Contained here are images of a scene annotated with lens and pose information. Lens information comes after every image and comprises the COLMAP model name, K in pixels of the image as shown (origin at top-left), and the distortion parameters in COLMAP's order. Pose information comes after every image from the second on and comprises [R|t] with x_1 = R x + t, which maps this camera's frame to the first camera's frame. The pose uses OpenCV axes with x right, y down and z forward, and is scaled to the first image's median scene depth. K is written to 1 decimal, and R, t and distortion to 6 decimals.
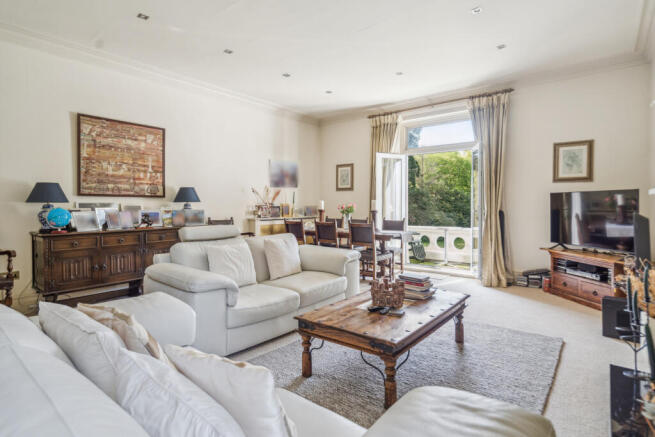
lens RADIAL K [[344.6, 0, 325.7], [0, 344.6, 213.0], [0, 0, 1]] dist [-0.005560, 0.000136]
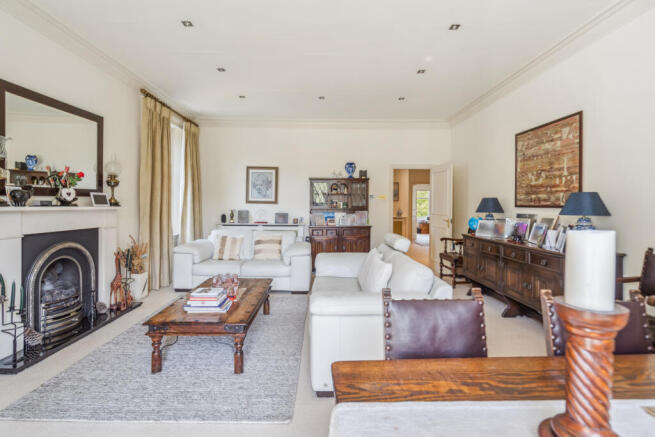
lens RADIAL K [[299.7, 0, 319.2], [0, 299.7, 208.3], [0, 0, 1]] dist [-0.012024, 0.002012]
pose [[-0.778221, 0.003385, -0.627981, 0.336309], [-0.019772, 0.999358, 0.029889, -0.053440], [0.627679, 0.035677, -0.777654, 1.150229]]
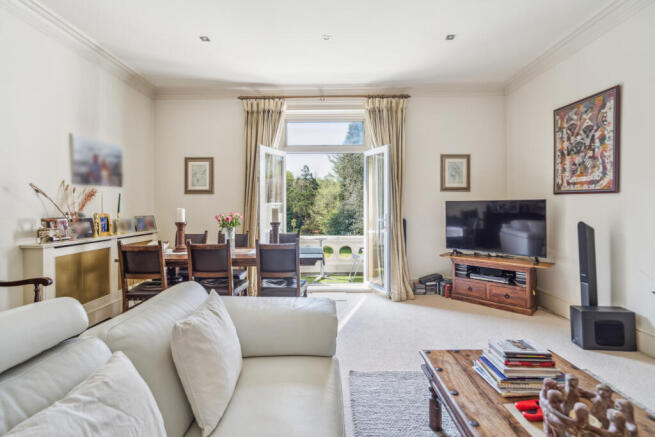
lens RADIAL K [[299.7, 0, 327.9], [0, 299.7, 209.9], [0, 0, 1]] dist [-0.012024, 0.002012]
pose [[0.781126, -0.007119, 0.624332, -0.183955], [0.018564, 0.999758, -0.011826, -0.027197], [-0.624097, 0.020828, 0.781069, 0.499080]]
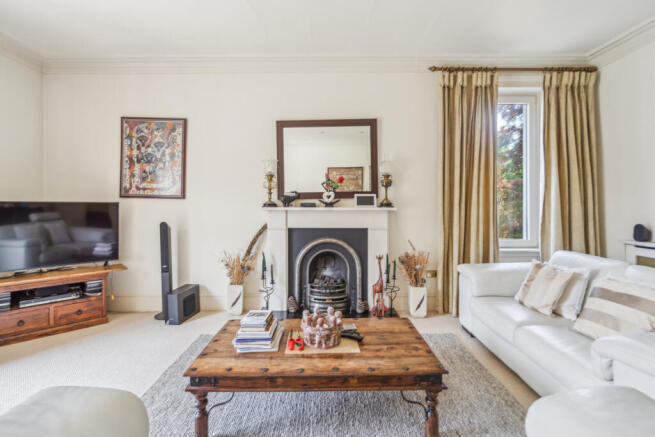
lens RADIAL K [[299.7, 0, 329.9], [0, 299.7, 205.7], [0, 0, 1]] dist [-0.012024, 0.002012]
pose [[-0.640379, 0.005223, 0.768041, -0.217322], [0.020695, 0.999731, 0.010457, -0.039649], [-0.767780, 0.022591, -0.640315, 0.797968]]
